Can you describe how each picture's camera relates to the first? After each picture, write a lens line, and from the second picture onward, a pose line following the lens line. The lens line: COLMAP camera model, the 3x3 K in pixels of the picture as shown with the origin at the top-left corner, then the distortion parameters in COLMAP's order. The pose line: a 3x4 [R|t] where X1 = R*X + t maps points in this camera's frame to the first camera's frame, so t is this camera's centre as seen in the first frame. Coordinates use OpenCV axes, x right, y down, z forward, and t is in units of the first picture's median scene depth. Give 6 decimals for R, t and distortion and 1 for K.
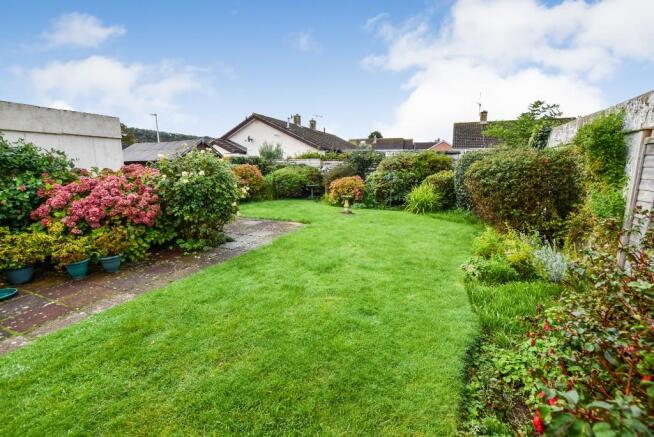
lens RADIAL K [[279.5, 0, 327.0], [0, 279.5, 218.5], [0, 0, 1]] dist [-0.029584, 0.000182]
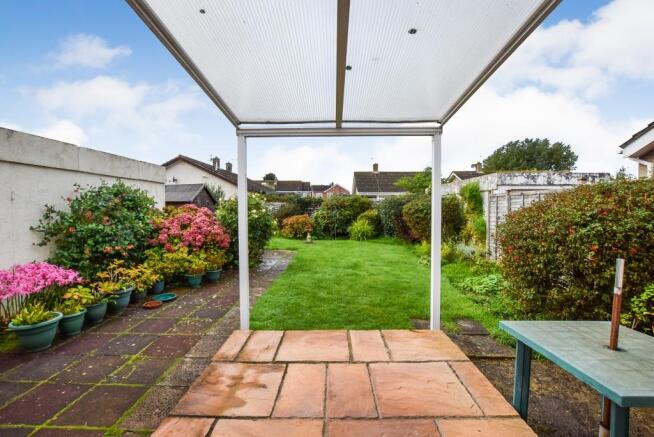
lens RADIAL K [[279.5, 0, 327.0], [0, 279.5, 218.5], [0, 0, 1]] dist [-0.029584, 0.000182]
pose [[0.932727, -0.013753, 0.360320, -0.280249], [0.064734, 0.989424, -0.129806, 0.036205], [-0.354724, 0.144398, 0.923753, -0.194608]]
